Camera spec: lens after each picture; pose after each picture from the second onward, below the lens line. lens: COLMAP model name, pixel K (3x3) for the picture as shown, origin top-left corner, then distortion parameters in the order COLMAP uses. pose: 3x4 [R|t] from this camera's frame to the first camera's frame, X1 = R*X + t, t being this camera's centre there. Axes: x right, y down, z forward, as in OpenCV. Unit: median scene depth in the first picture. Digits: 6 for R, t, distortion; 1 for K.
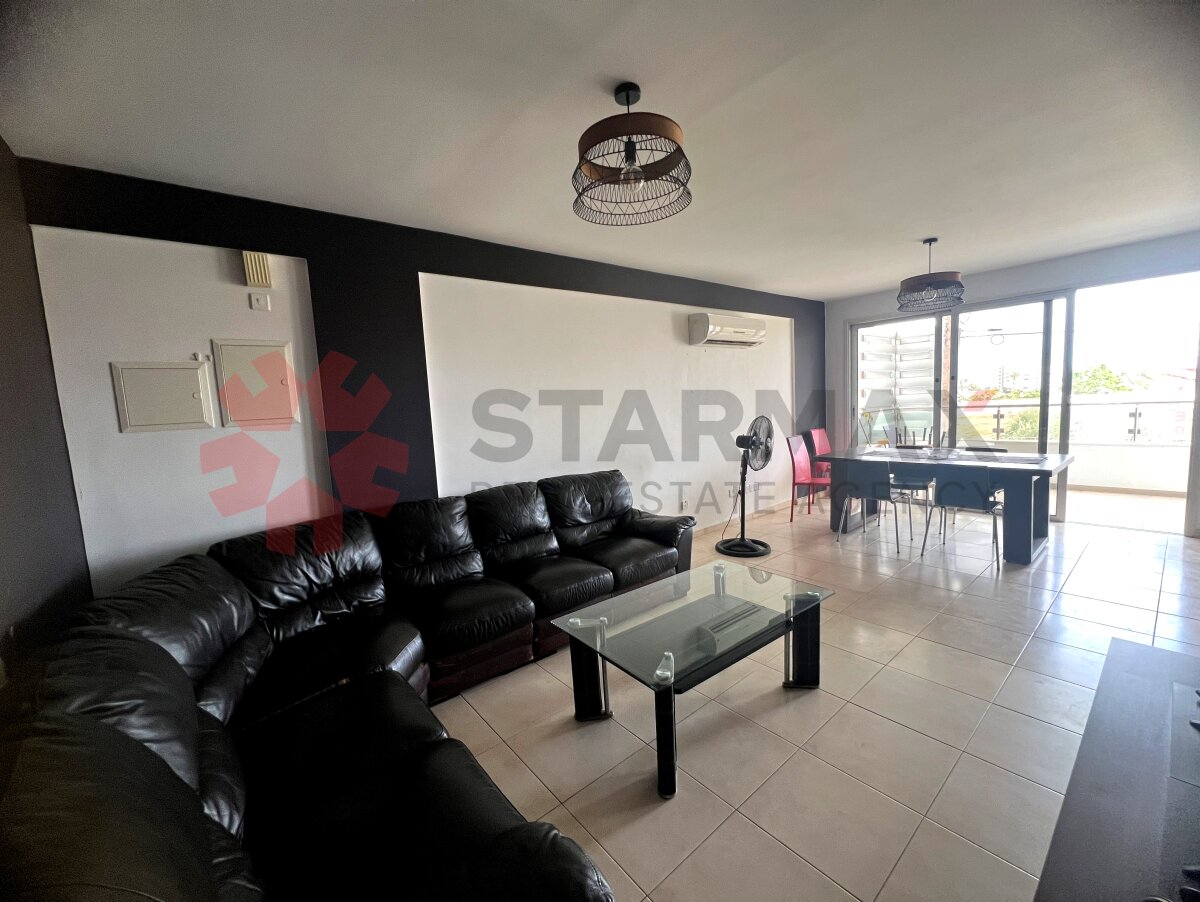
lens RADIAL K [[477.8, 0, 600.0], [0, 477.8, 451.0], [0, 0, 1]] dist [0.001176, 0.000108]
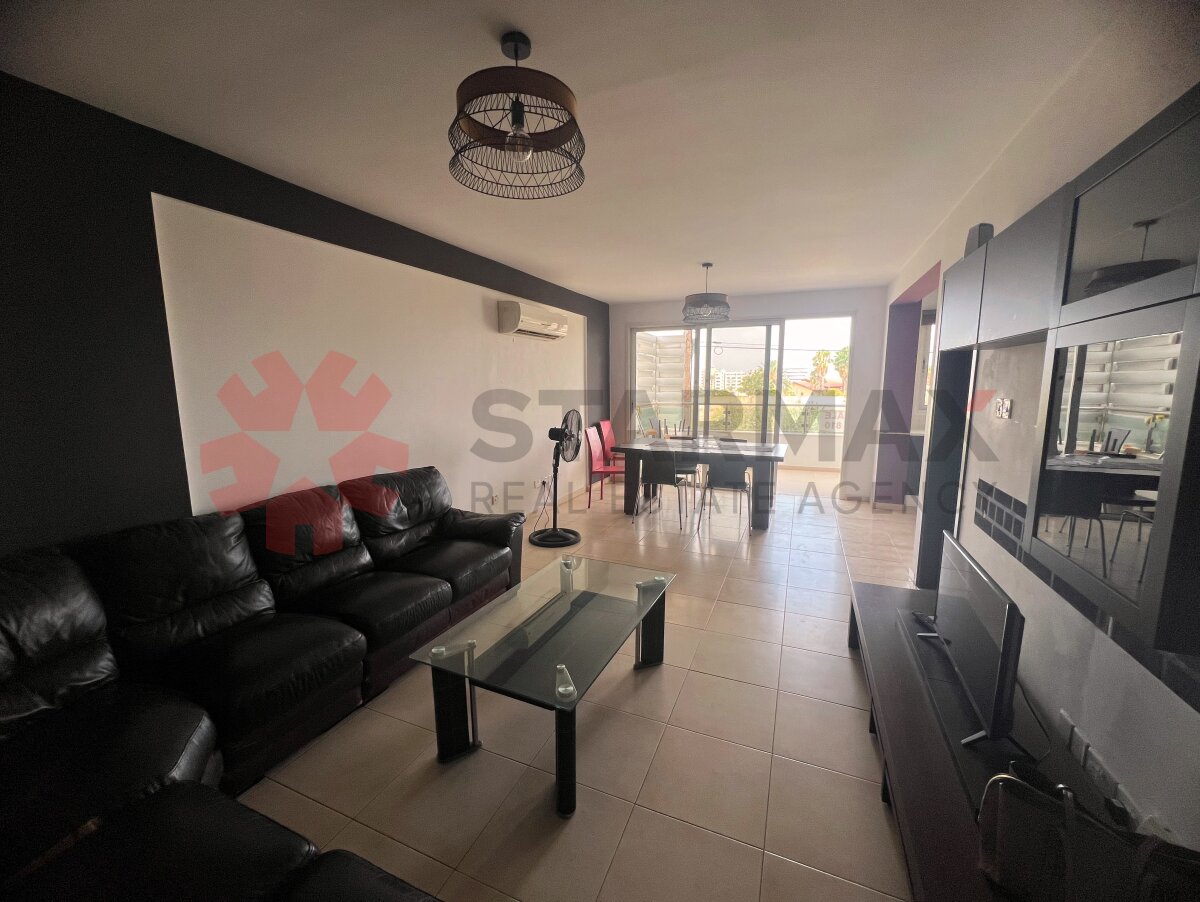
lens RADIAL K [[477.8, 0, 600.0], [0, 477.8, 451.0], [0, 0, 1]] dist [0.001176, 0.000108]
pose [[0.887588, -0.016670, 0.460337, -0.113987], [0.004576, 0.999615, 0.027375, -0.014519], [-0.460616, -0.022191, 0.887322, 0.070849]]
